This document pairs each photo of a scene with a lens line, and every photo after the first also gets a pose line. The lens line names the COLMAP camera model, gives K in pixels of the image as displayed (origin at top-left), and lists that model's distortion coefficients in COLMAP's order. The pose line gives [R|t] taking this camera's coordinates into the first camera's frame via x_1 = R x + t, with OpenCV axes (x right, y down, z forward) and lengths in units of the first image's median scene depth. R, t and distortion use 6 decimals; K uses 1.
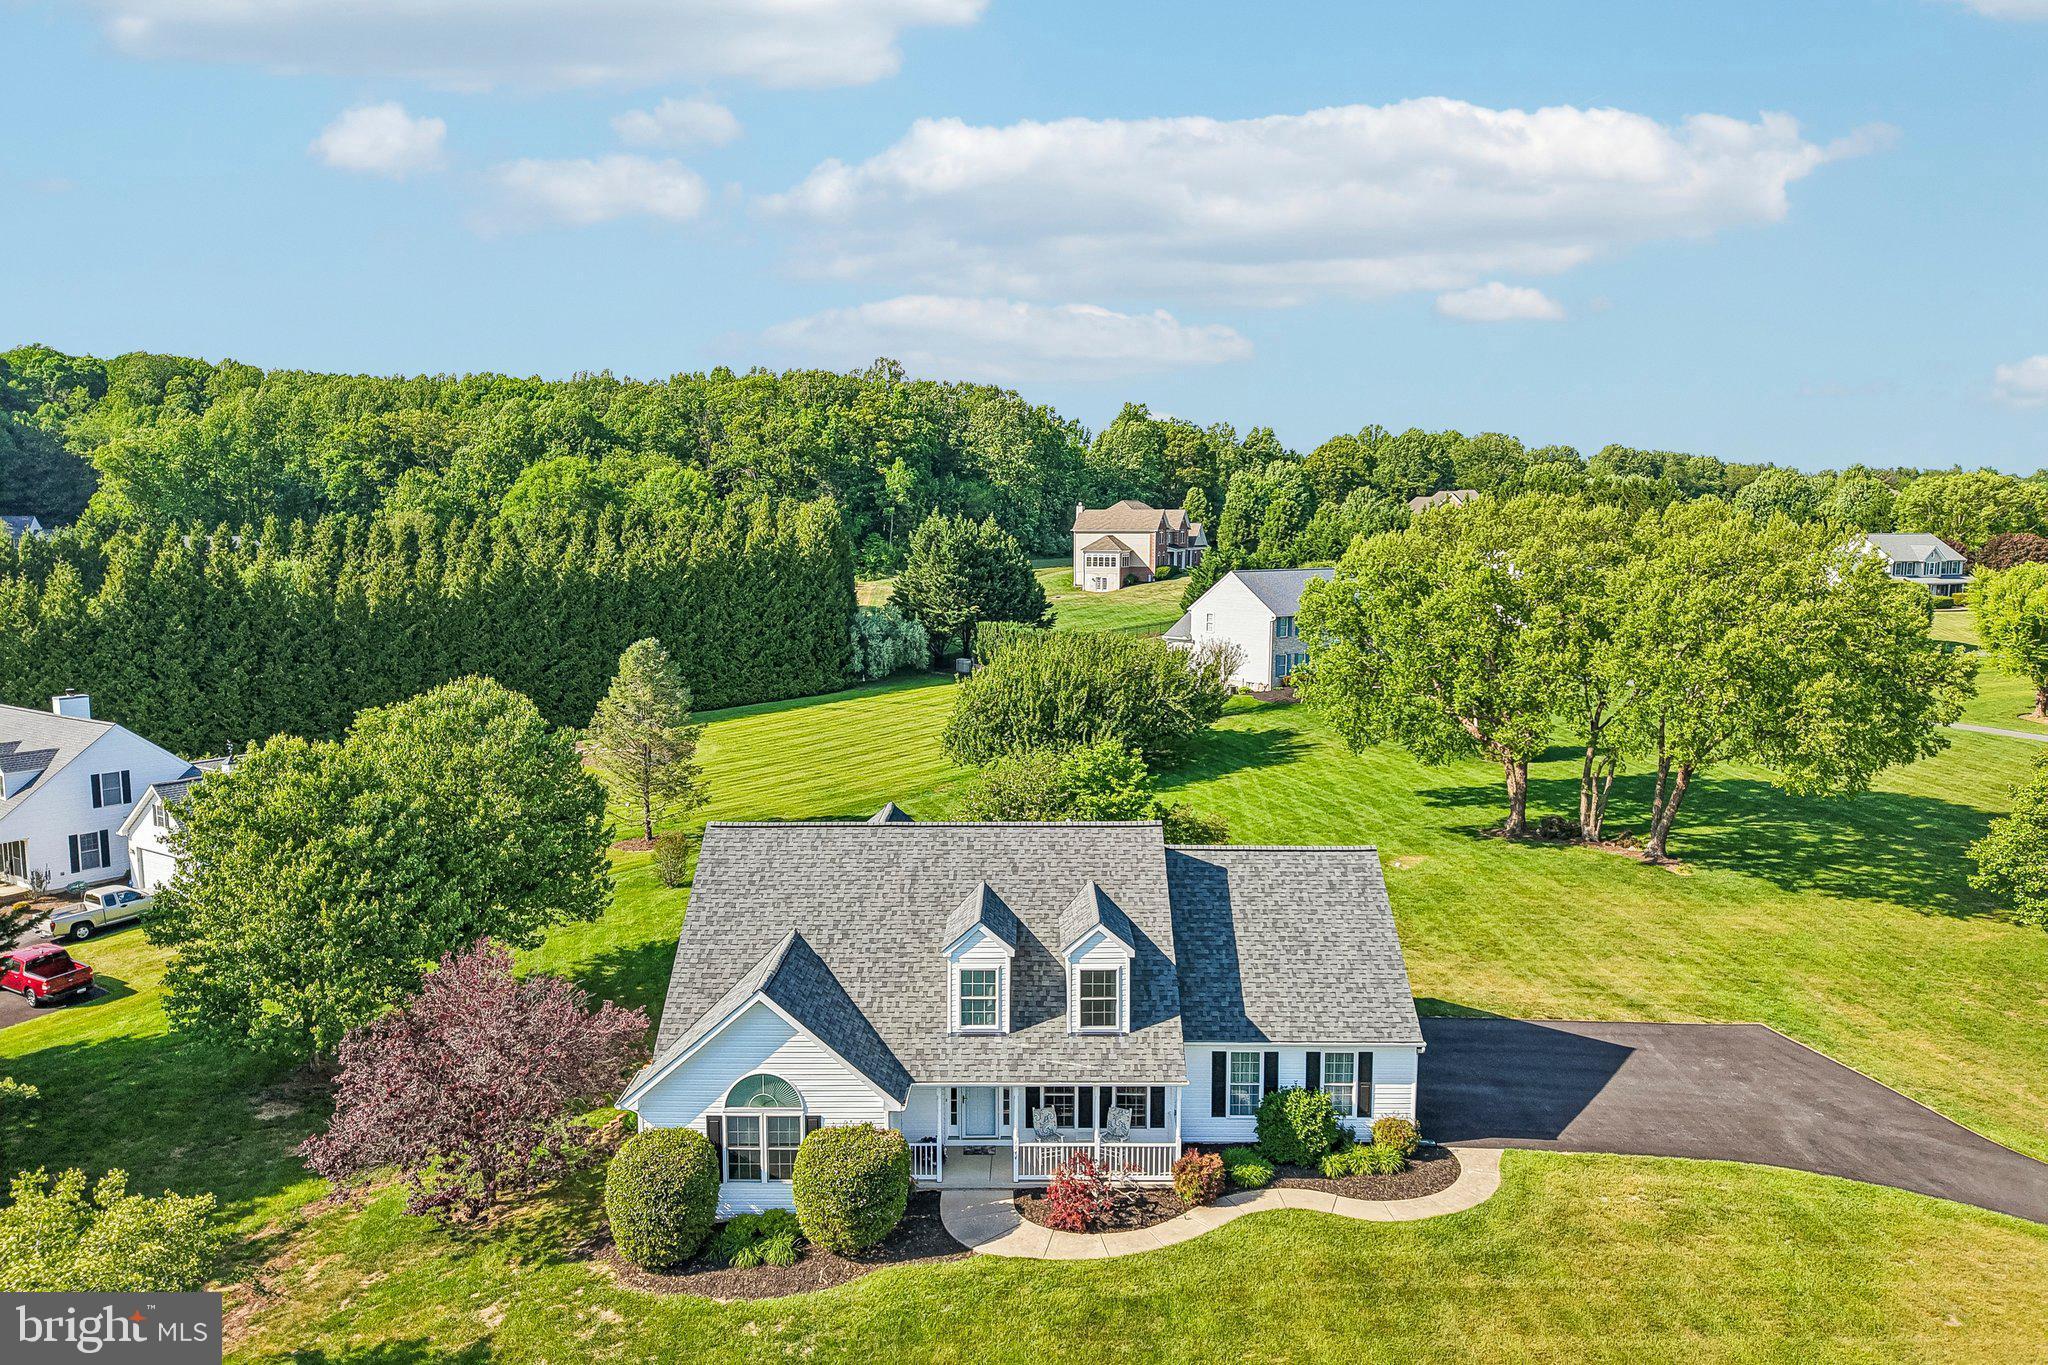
lens RADIAL K [[1349.8, 0, 1032.7], [0, 1349.8, 735.9], [0, 0, 1]] dist [0.033042, -0.035242]
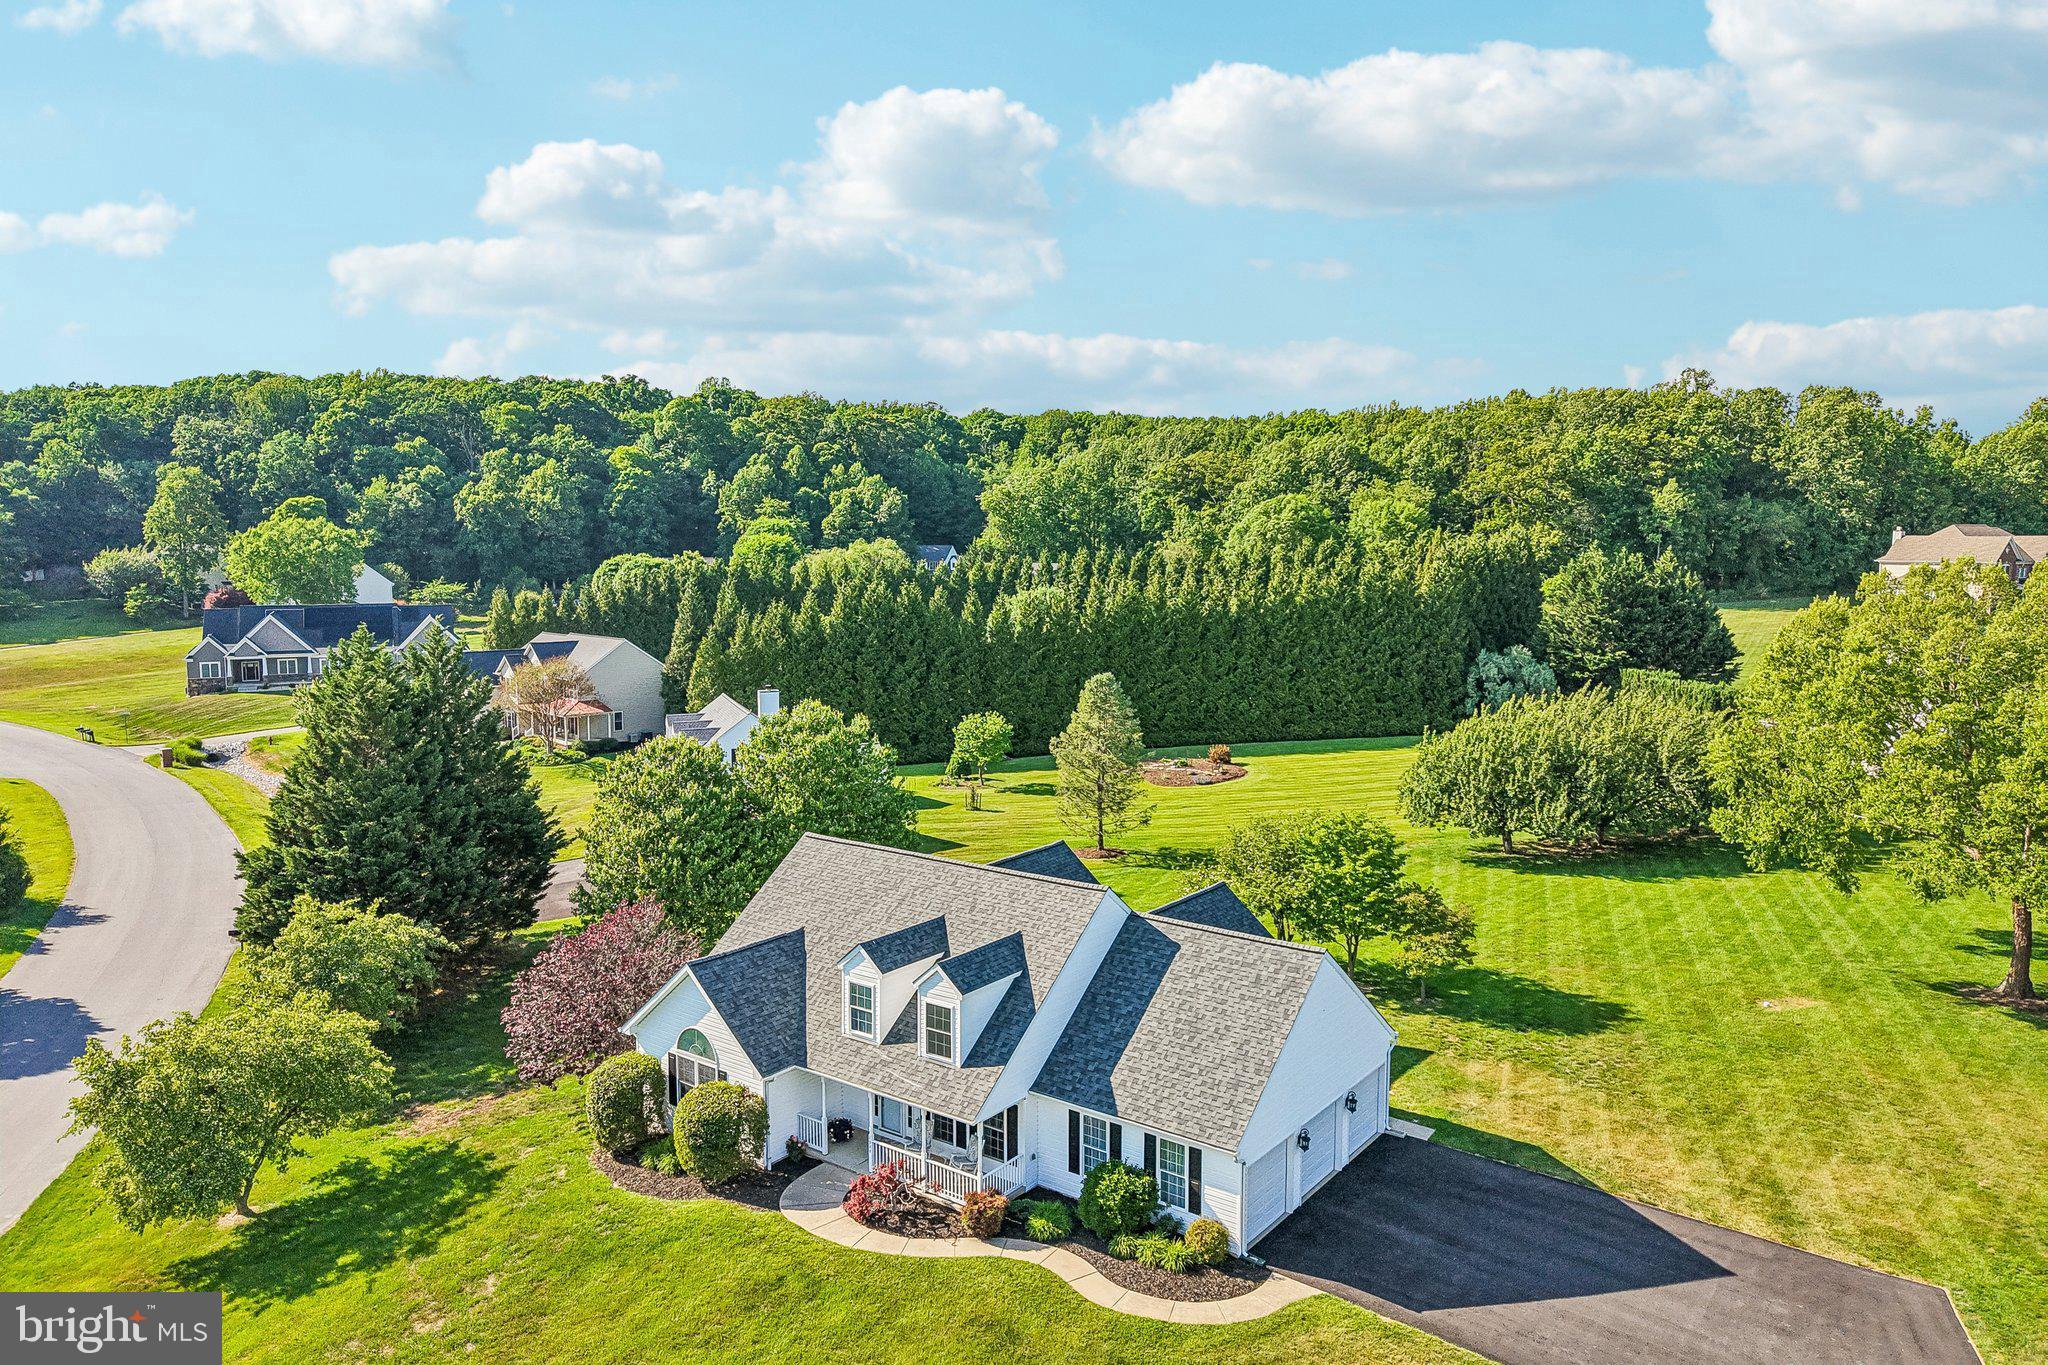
lens RADIAL K [[1349.8, 0, 1029.0], [0, 1349.8, 753.1], [0, 0, 1]] dist [0.033042, -0.035242]
pose [[0.798001, 0.091613, -0.595652, 0.215203], [-0.091571, 0.995334, 0.030407, -0.021723], [0.595658, 0.030280, 0.802667, 0.039172]]
